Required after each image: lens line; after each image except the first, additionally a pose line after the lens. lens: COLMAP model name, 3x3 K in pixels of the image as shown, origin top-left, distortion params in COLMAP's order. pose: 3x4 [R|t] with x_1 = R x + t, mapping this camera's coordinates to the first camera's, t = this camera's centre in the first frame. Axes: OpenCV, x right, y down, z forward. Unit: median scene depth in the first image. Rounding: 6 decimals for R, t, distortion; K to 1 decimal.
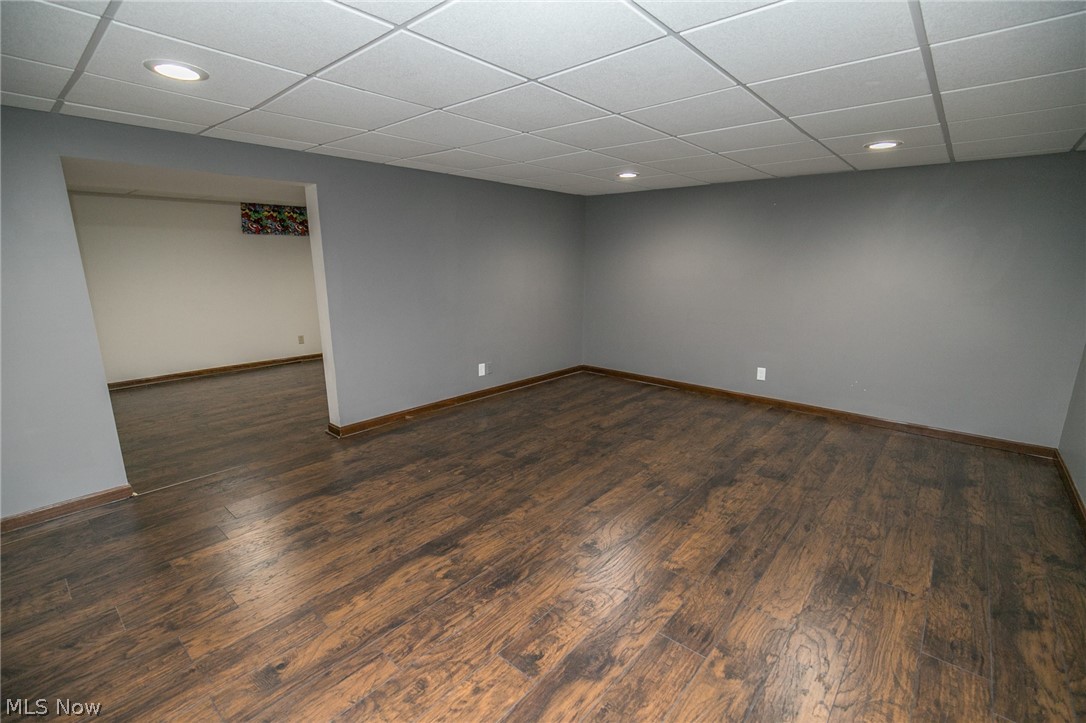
lens RADIAL K [[492.0, 0, 545.8], [0, 492.0, 367.0], [0, 0, 1]] dist [-0.017906, 0.004849]
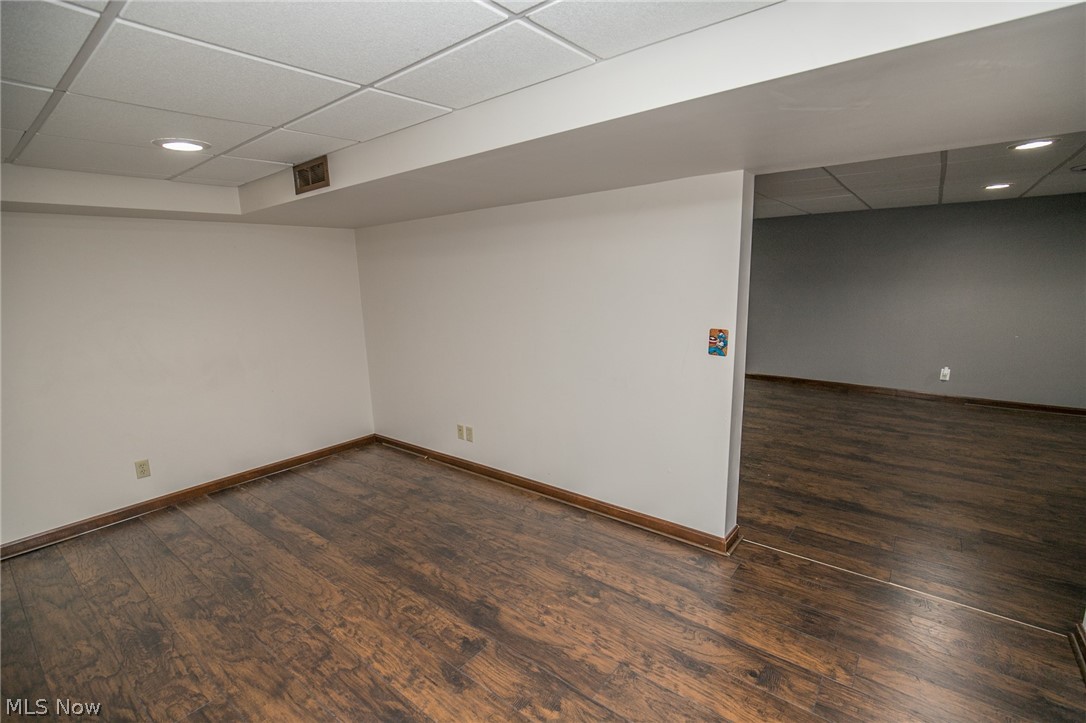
lens RADIAL K [[492.0, 0, 536.2], [0, 492.0, 362.5], [0, 0, 1]] dist [-0.017906, 0.004849]
pose [[-0.033192, -0.181261, 0.982875, -1.385002], [0.239959, 0.953207, 0.183893, -0.390430], [-0.970215, 0.241953, 0.011856, 1.587670]]
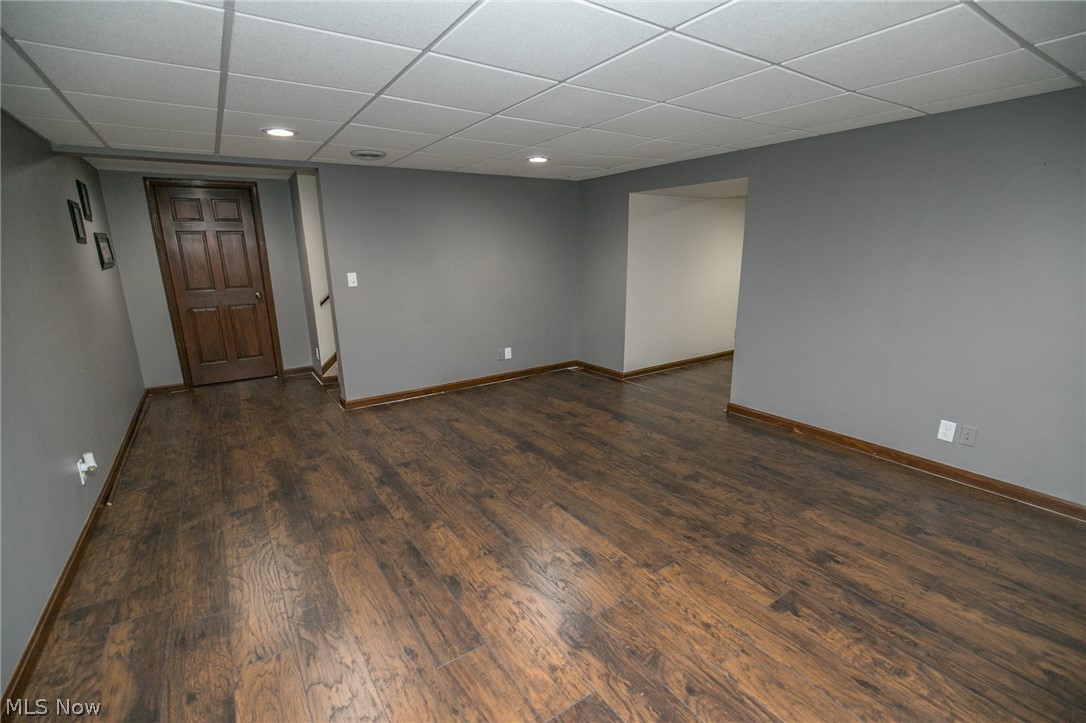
lens RADIAL K [[492.0, 0, 548.0], [0, 492.0, 366.4], [0, 0, 1]] dist [-0.017906, 0.004849]
pose [[-0.256489, 0.229181, -0.938983, 0.902196], [-0.196010, 0.938963, 0.282717, -0.237859], [0.946464, 0.256564, -0.195912, 1.060225]]
